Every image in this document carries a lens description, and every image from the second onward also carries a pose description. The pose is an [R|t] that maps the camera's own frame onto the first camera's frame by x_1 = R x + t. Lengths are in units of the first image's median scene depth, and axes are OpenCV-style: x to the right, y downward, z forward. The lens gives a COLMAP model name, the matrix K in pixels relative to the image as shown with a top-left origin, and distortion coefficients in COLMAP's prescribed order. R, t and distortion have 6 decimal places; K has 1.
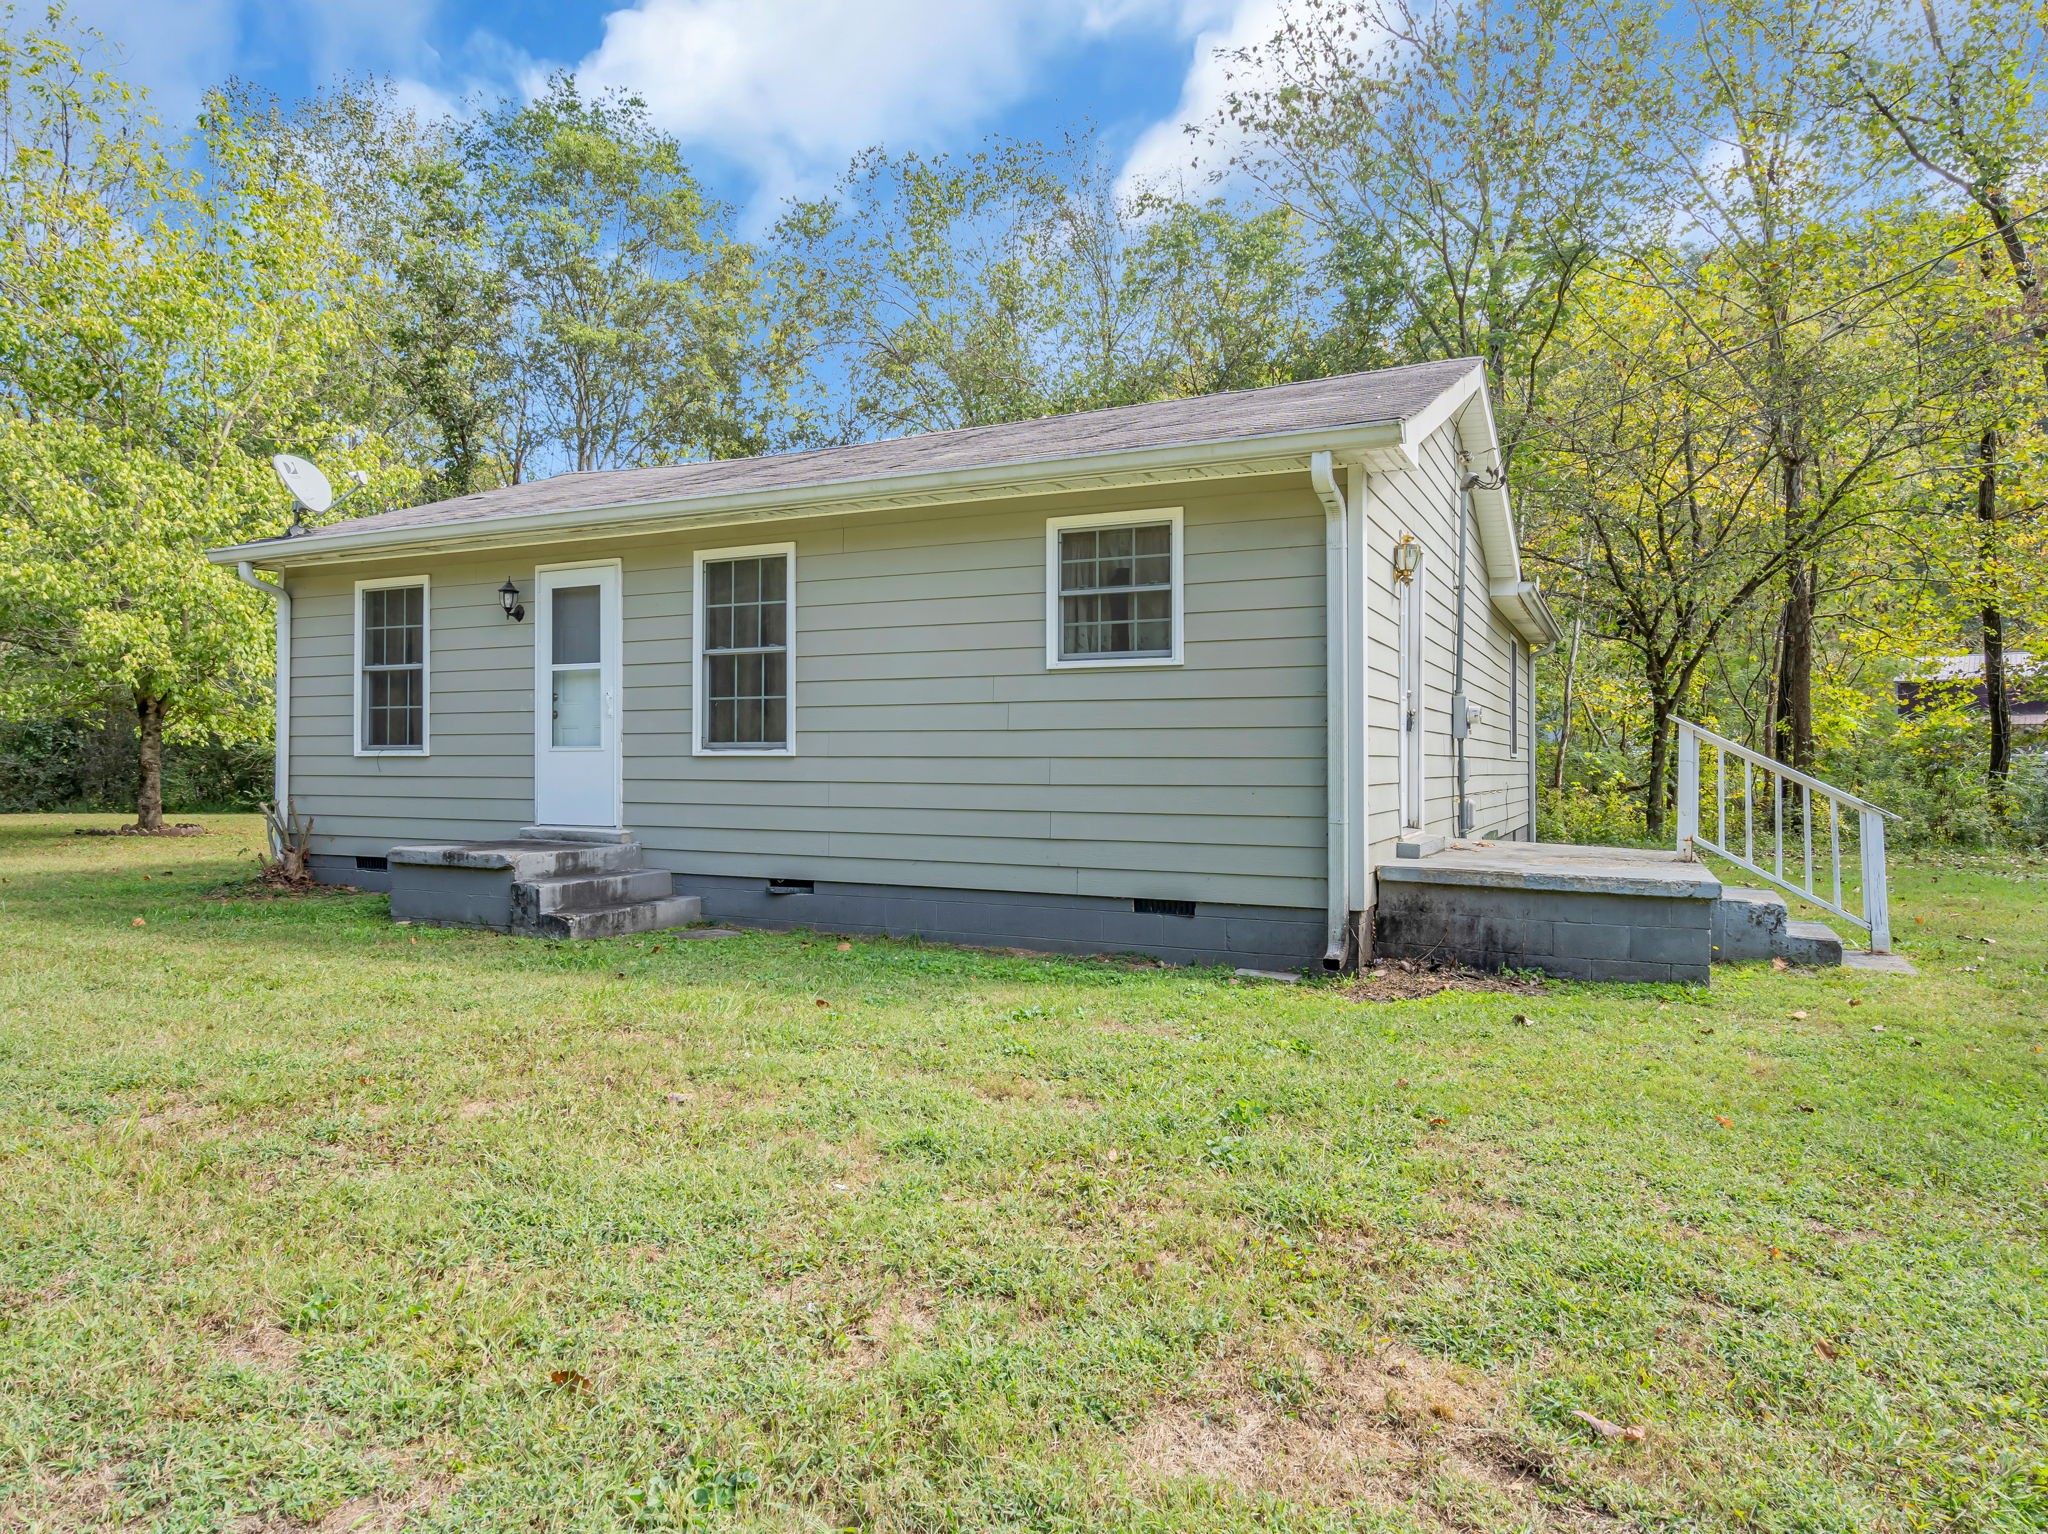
lens RADIAL K [[1296.1, 0, 1024.0], [0, 1296.1, 767.0], [0, 0, 1]] dist [0.027716, 0.000339]
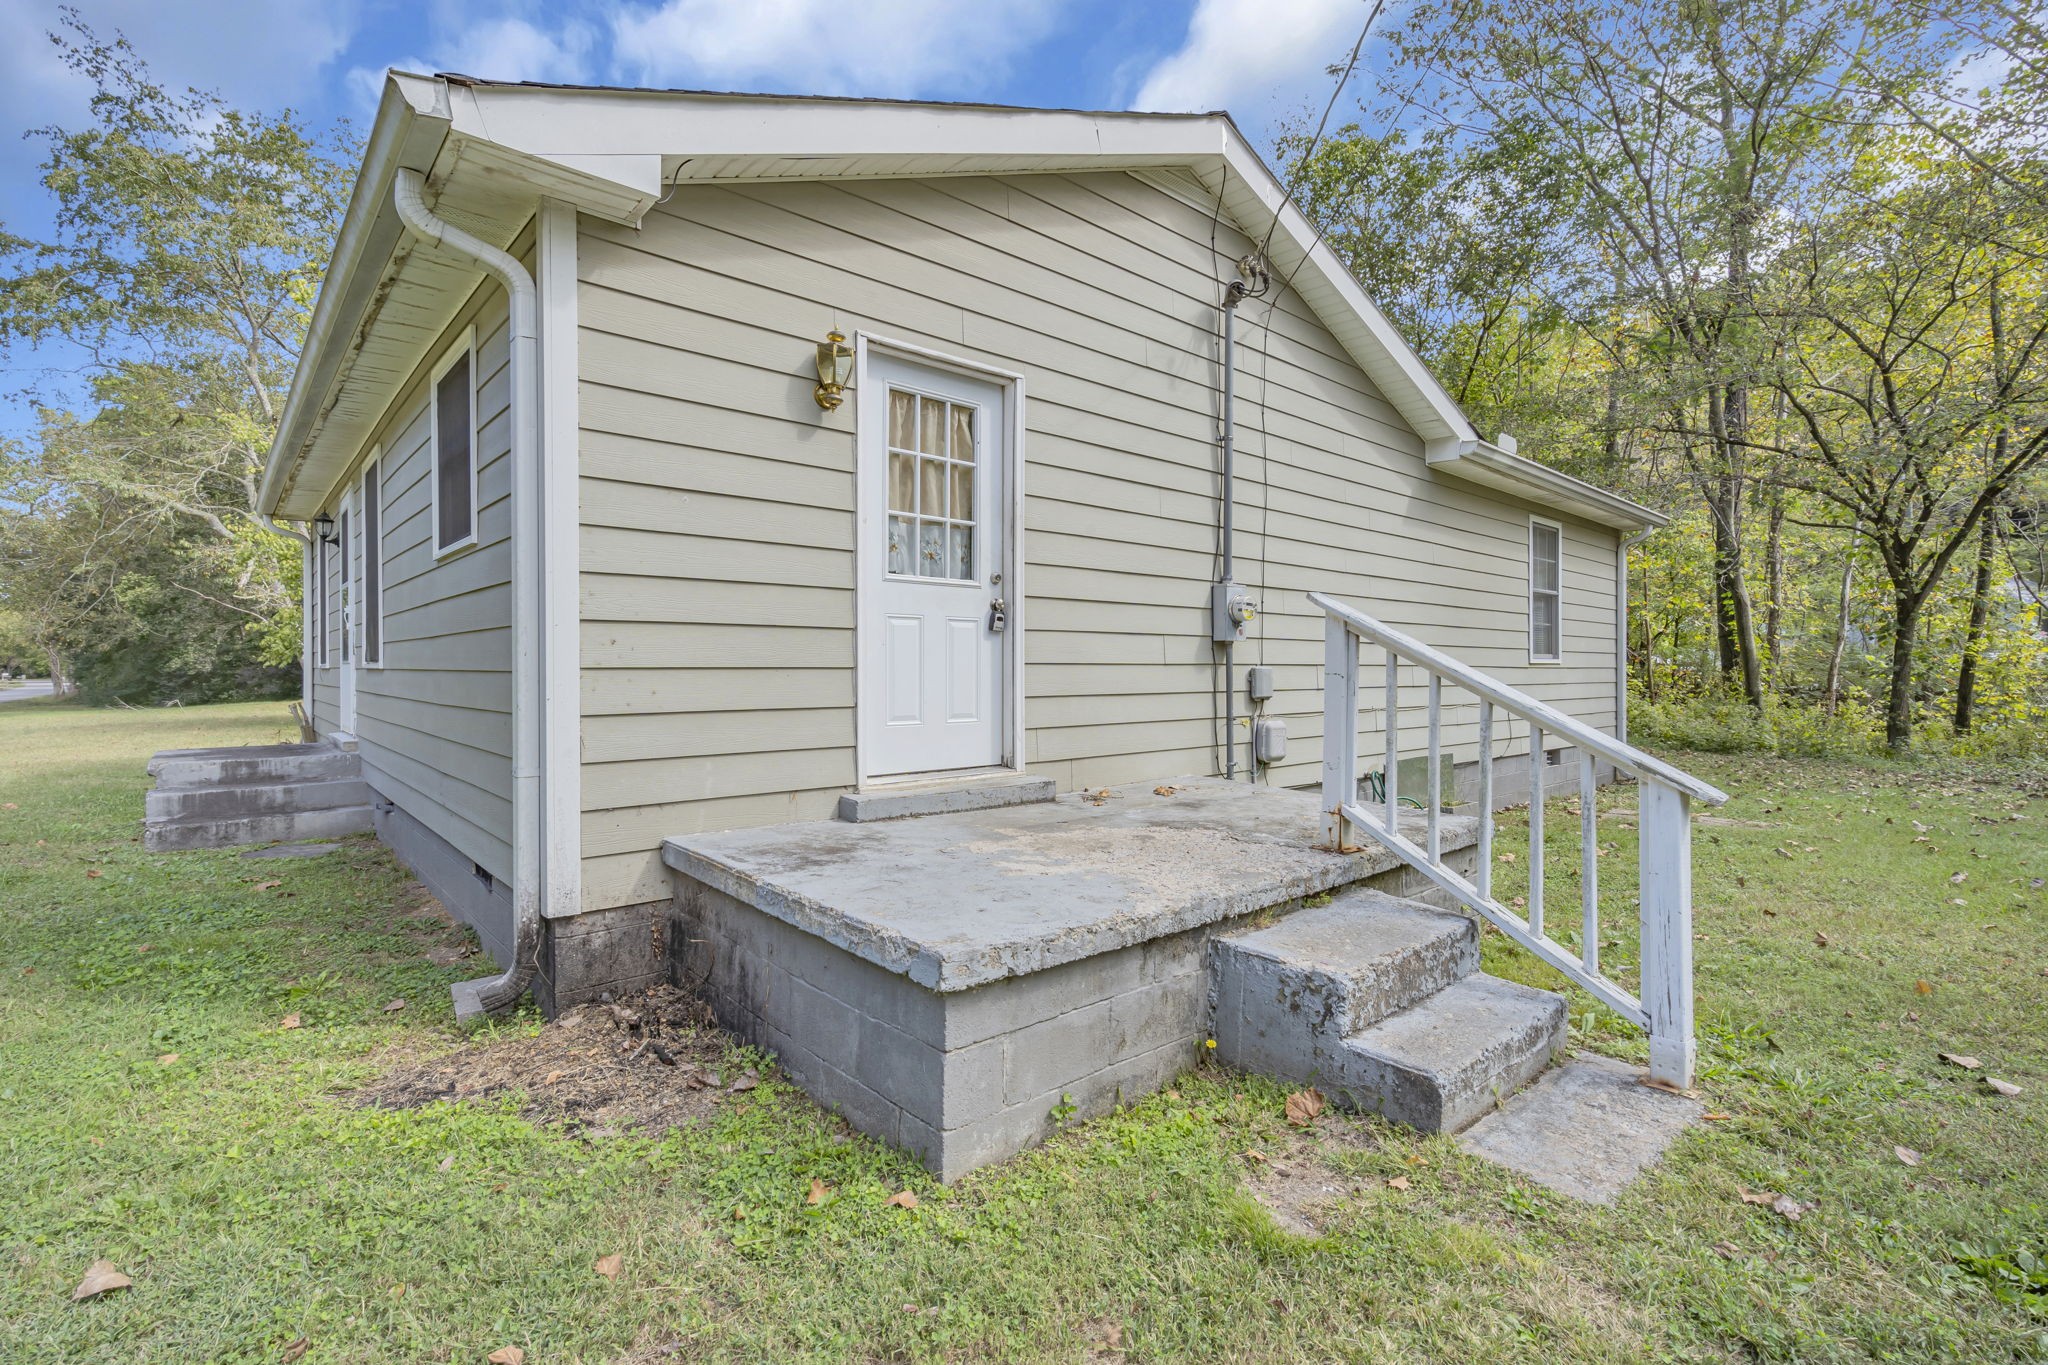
lens RADIAL K [[929.4, 0, 1029.9], [0, 929.4, 679.7], [0, 0, 1]] dist [-0.010377, 0.006078]
pose [[0.919285, 0.000705, -0.393591, 0.525363], [0.003032, 0.999956, 0.008872, -0.004945], [0.393580, -0.009350, 0.919243, 0.559061]]
